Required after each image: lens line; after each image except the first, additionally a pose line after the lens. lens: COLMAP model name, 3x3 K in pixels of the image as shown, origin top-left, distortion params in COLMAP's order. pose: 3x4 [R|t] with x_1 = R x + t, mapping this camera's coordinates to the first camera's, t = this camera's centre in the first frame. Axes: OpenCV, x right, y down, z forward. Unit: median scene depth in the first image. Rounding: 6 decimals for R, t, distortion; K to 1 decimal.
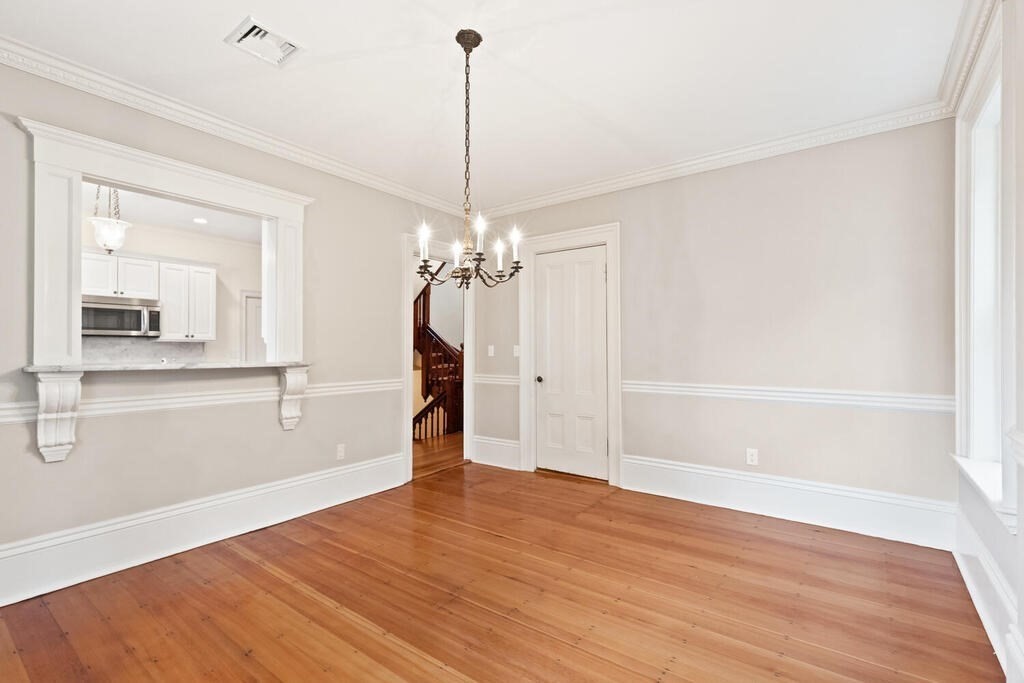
lens RADIAL K [[472.8, 0, 510.6], [0, 472.8, 340.9], [0, 0, 1]] dist [0.015712, 0.000643]
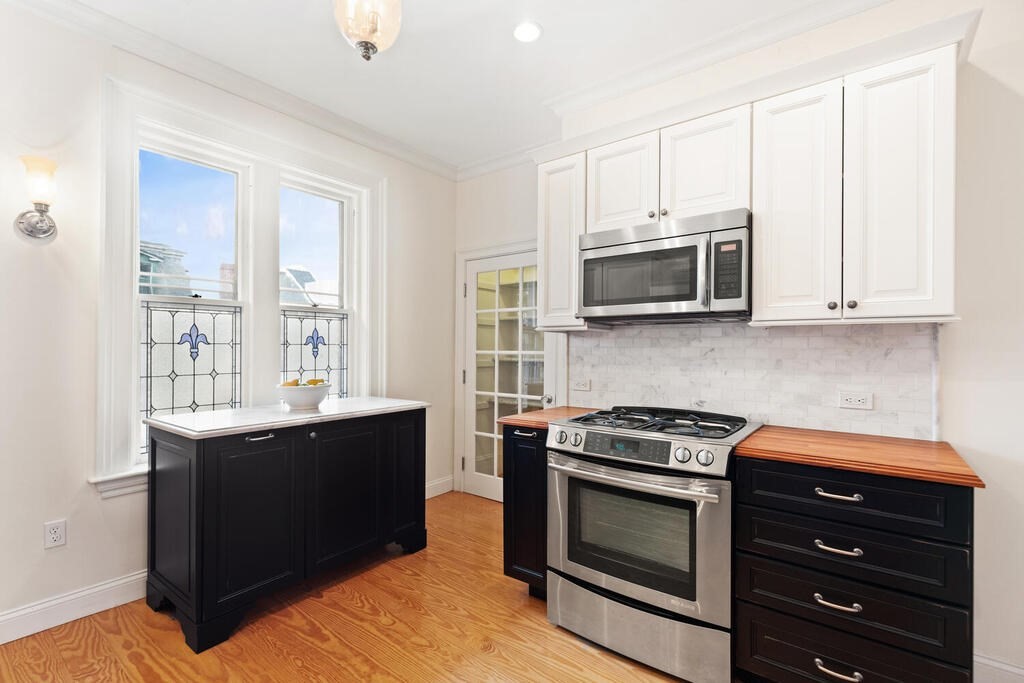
lens RADIAL K [[472.8, 0, 504.9], [0, 472.8, 343.4], [0, 0, 1]] dist [0.015712, 0.000643]
pose [[-0.047812, -0.015232, -0.998740, -0.377852], [0.018227, 0.999704, -0.016119, 0.016248], [0.998690, -0.018975, -0.047520, 0.836376]]
